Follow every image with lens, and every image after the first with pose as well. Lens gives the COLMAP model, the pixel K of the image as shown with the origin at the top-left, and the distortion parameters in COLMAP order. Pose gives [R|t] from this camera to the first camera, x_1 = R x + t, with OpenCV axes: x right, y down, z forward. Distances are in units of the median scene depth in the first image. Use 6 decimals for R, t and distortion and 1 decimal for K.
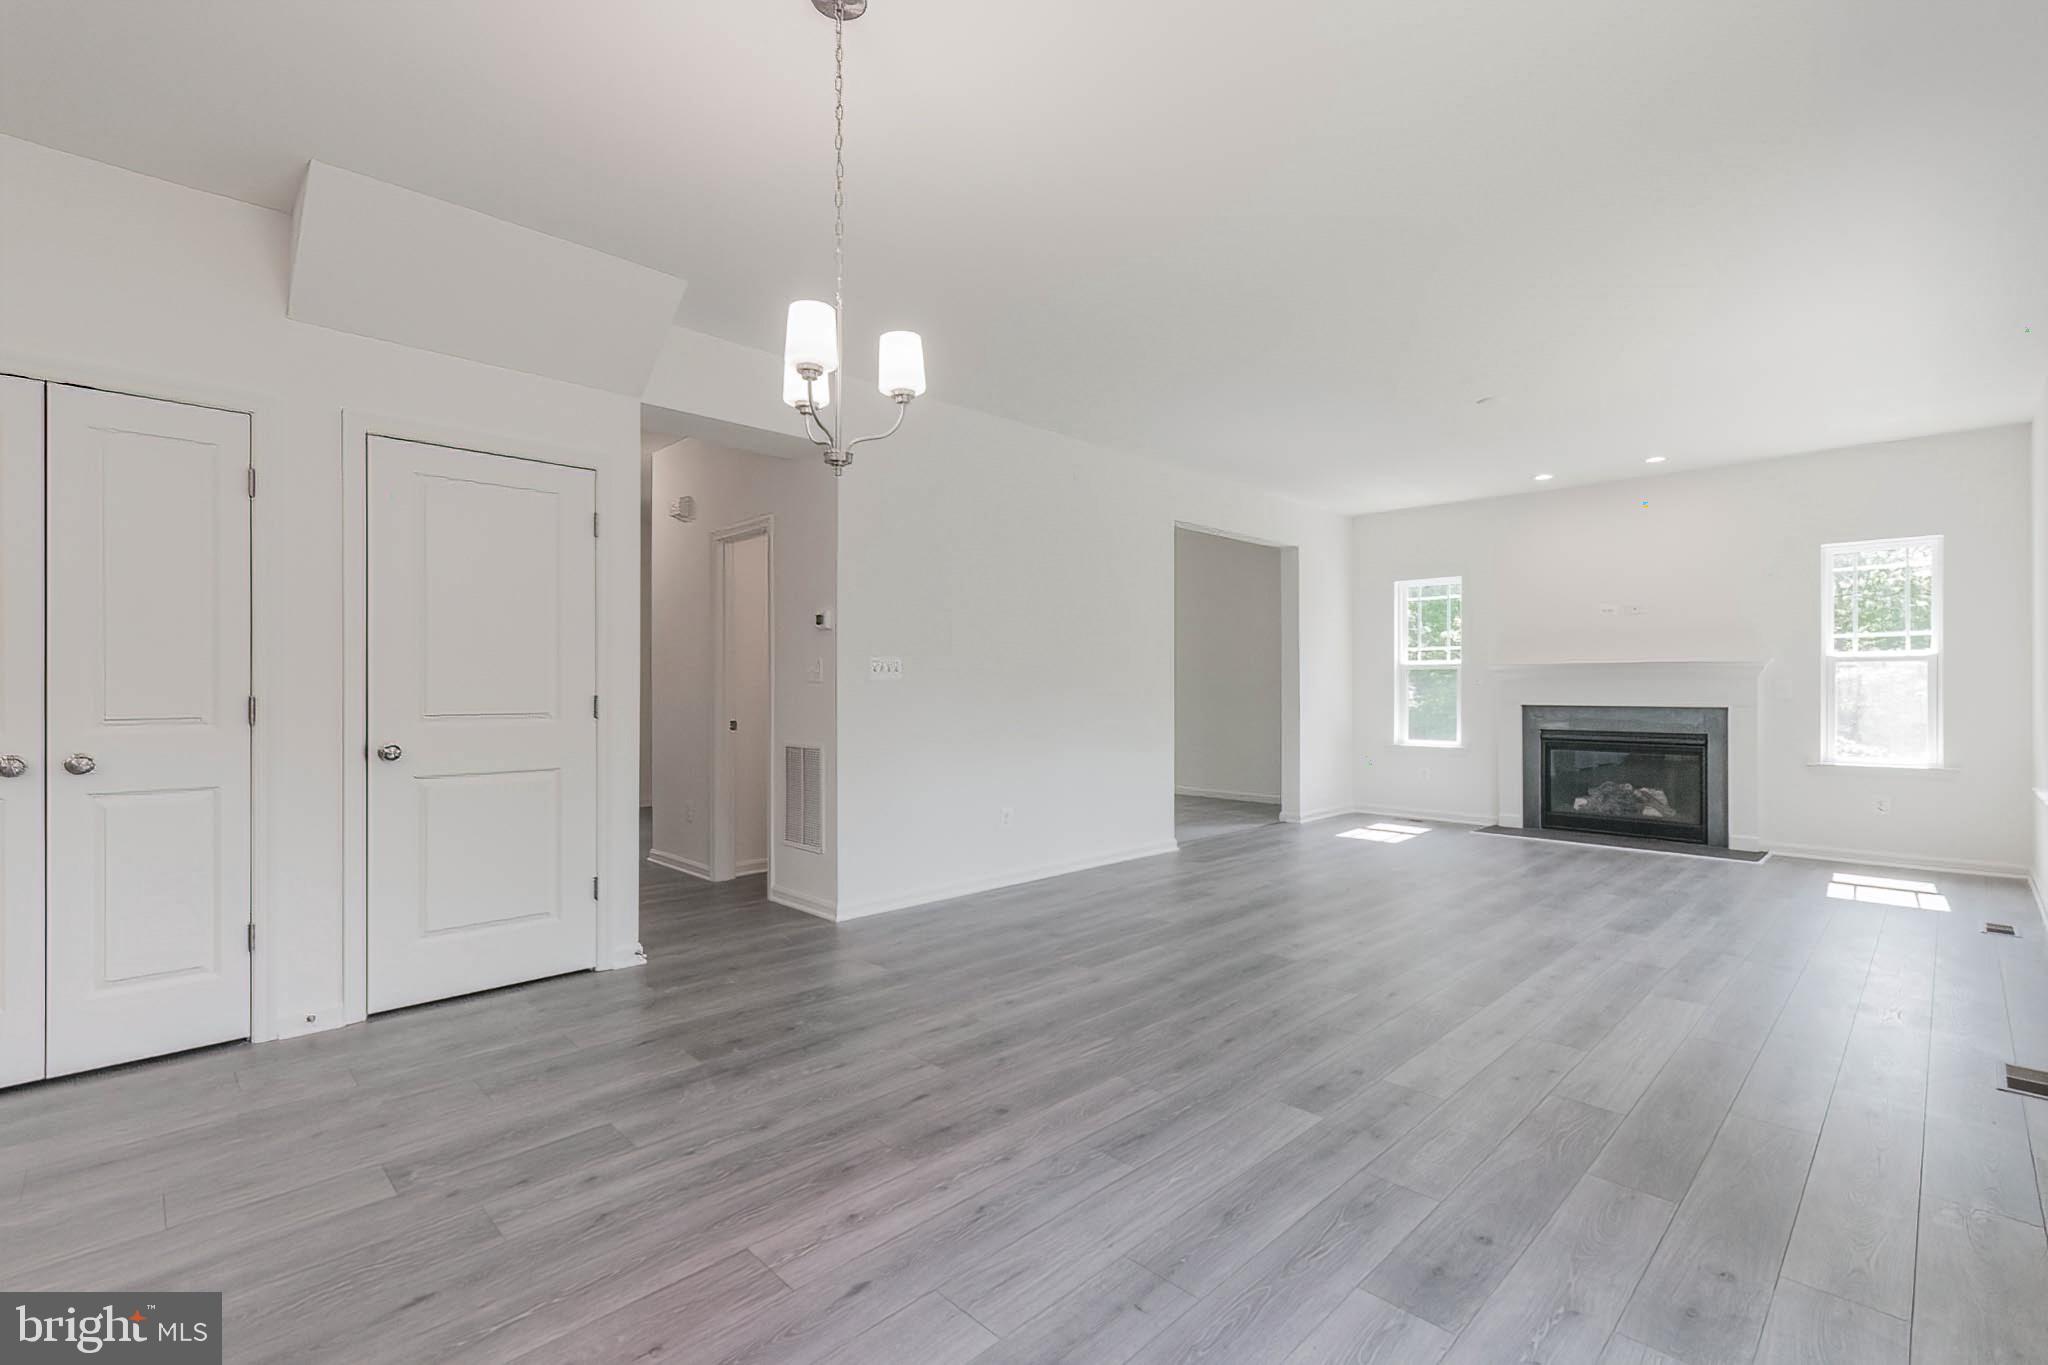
lens RADIAL K [[914.5, 0, 1020.8], [0, 914.5, 686.1], [0, 0, 1]] dist [0.003754, 0.000252]
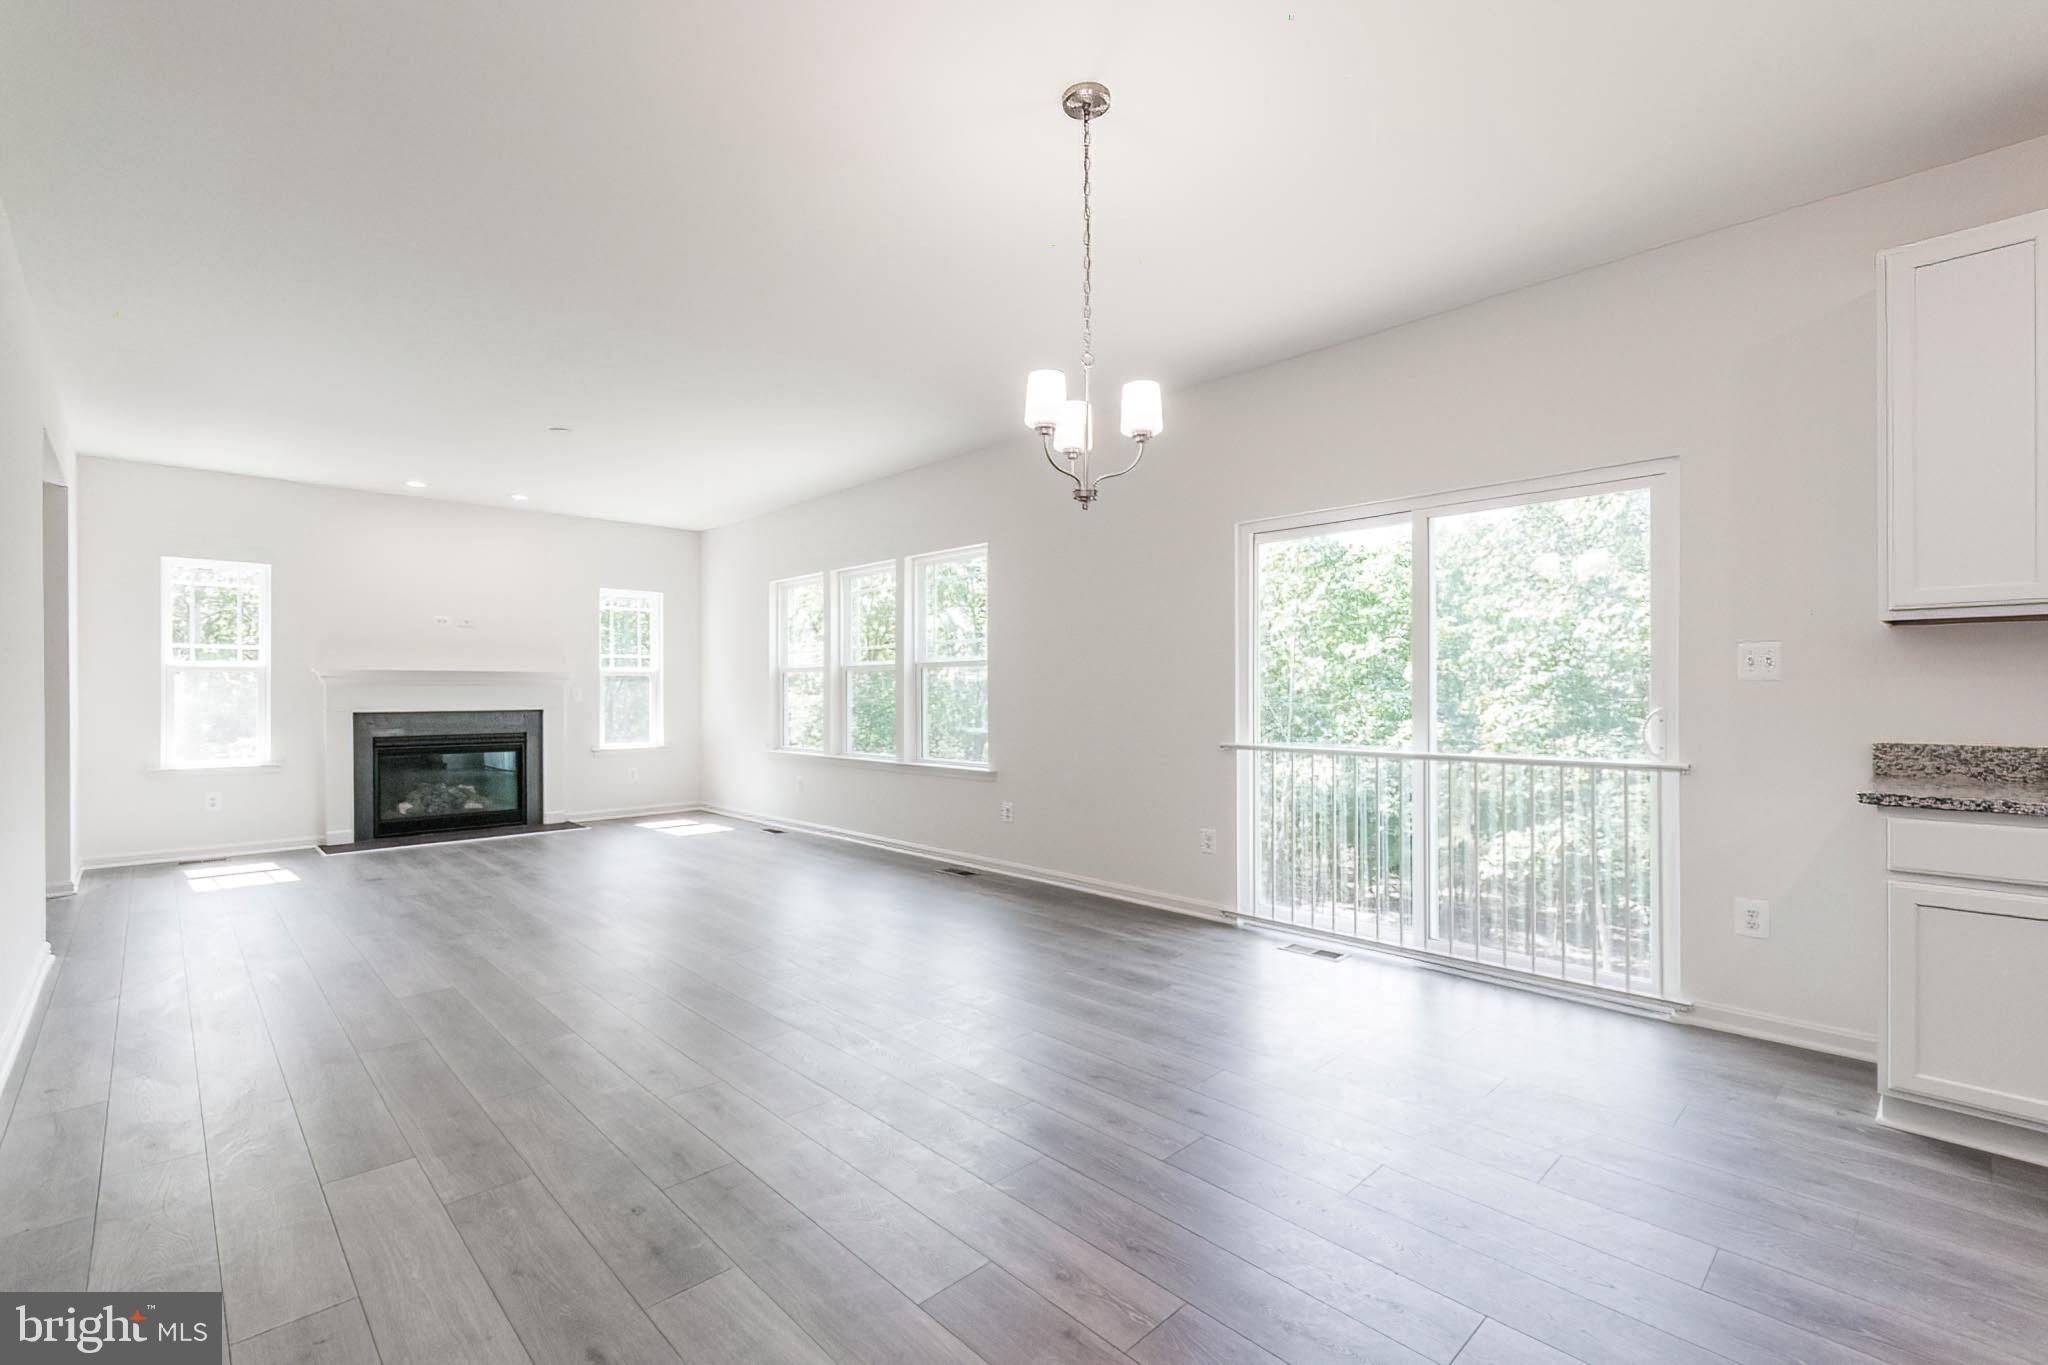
lens RADIAL K [[905.2, 0, 1014.9], [0, 905.2, 692.5], [0, 0, 1]] dist [0.002123, 0.000239]
pose [[0.015091, -0.000284, 0.999886, -0.408018], [0.003770, 0.999993, 0.000227, 0.002390], [-0.999879, 0.003767, 0.015092, 0.327690]]
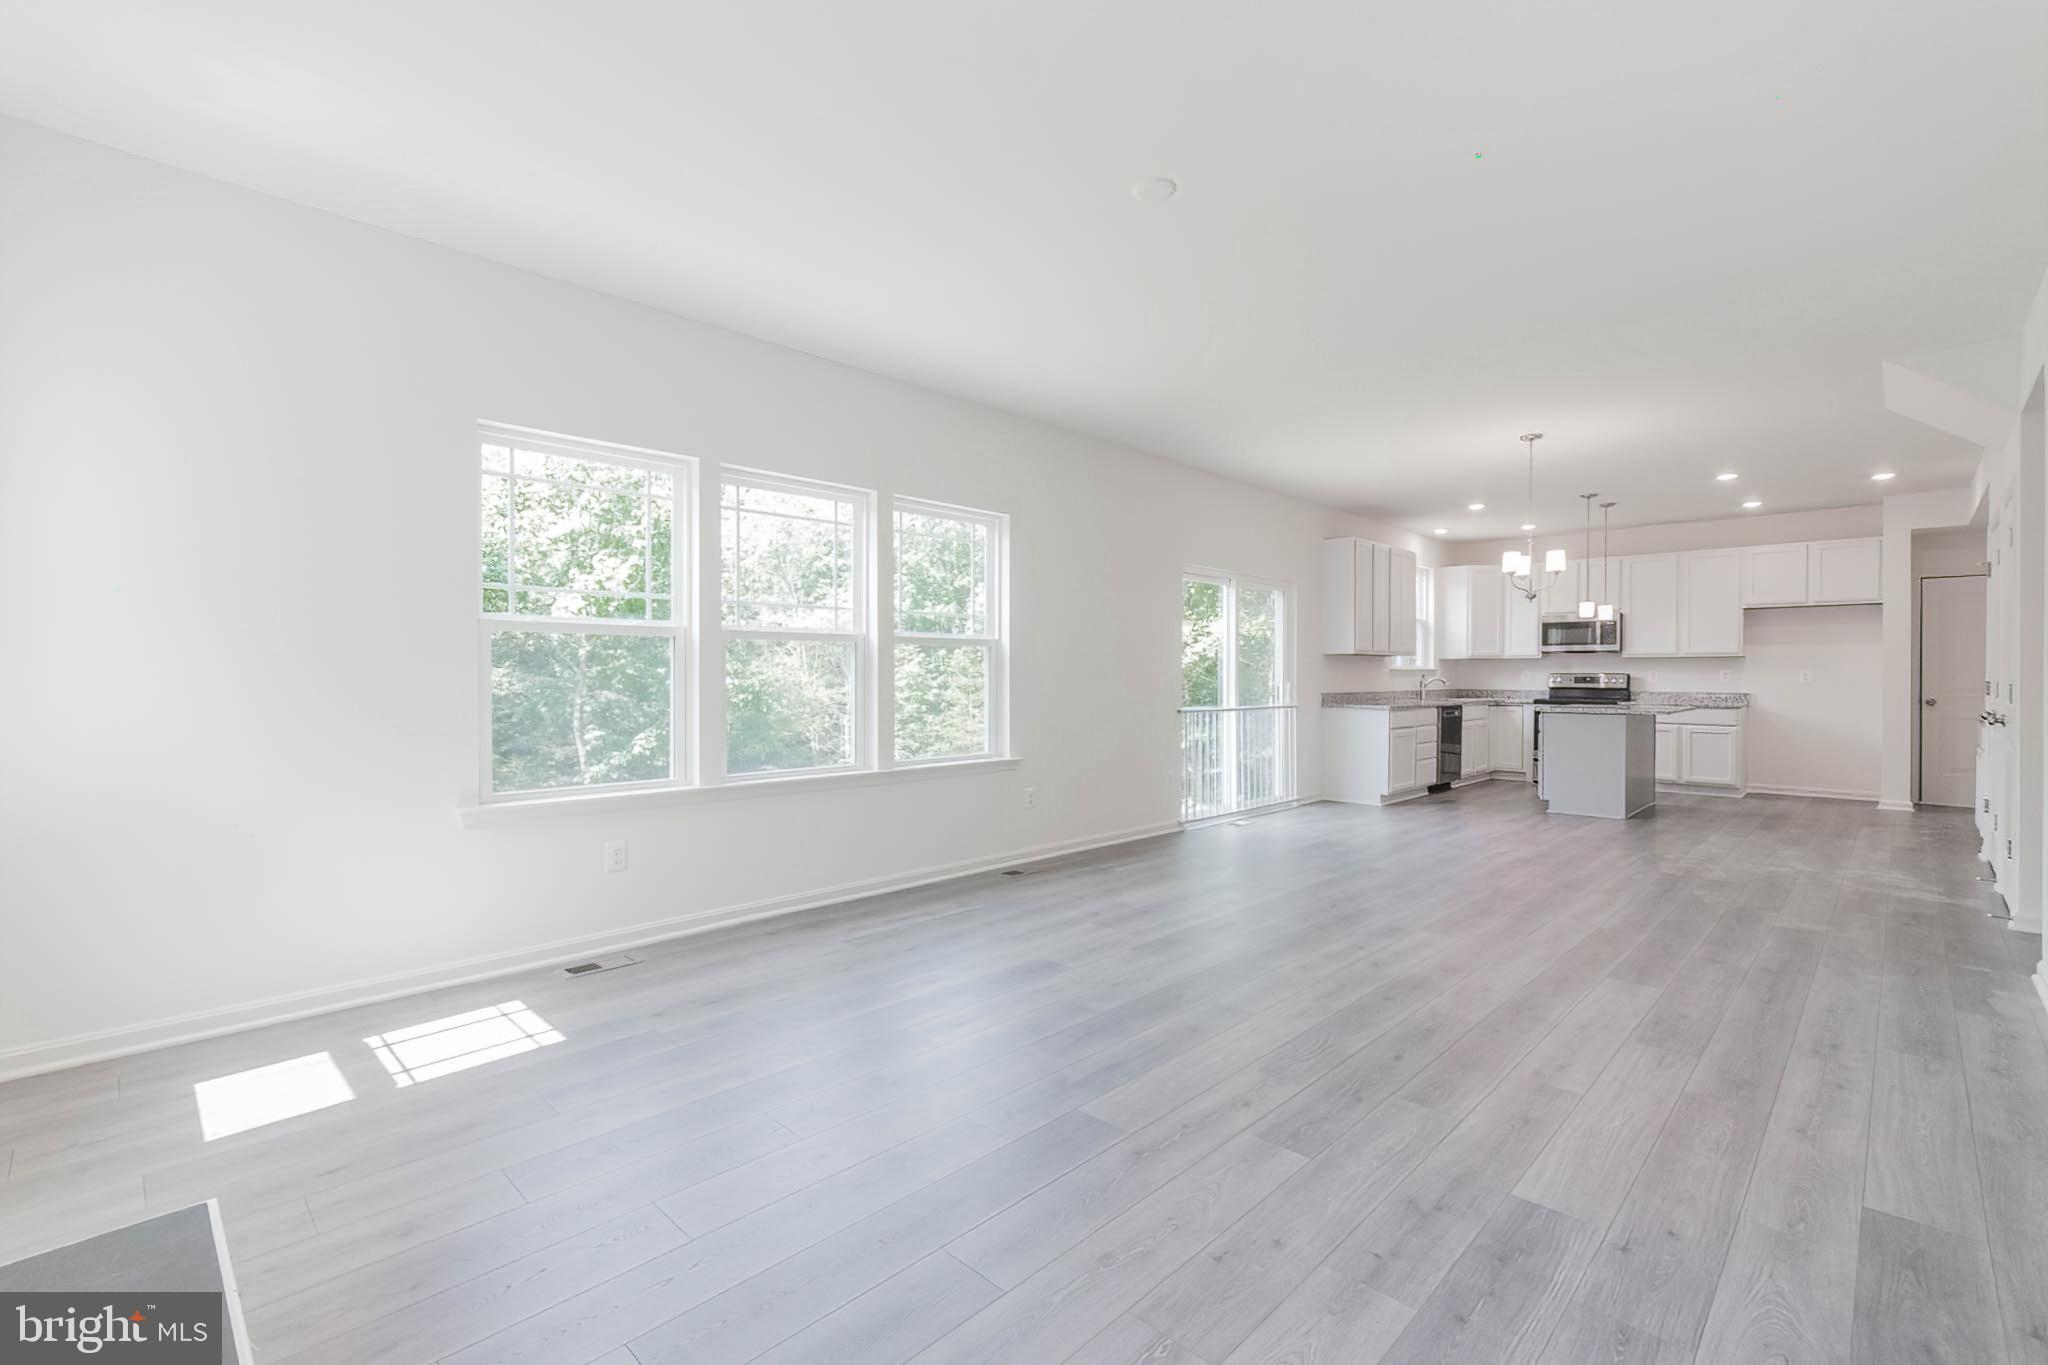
lens RADIAL K [[904.6, 0, 1015.0], [0, 904.6, 675.7], [0, 0, 1]] dist [0.001031, -0.000200]
pose [[-0.999855, -0.000278, -0.017032, 0.450301], [-0.000370, 0.999985, 0.005441, -0.002108], [0.017031, 0.005446, -0.999840, 1.163444]]
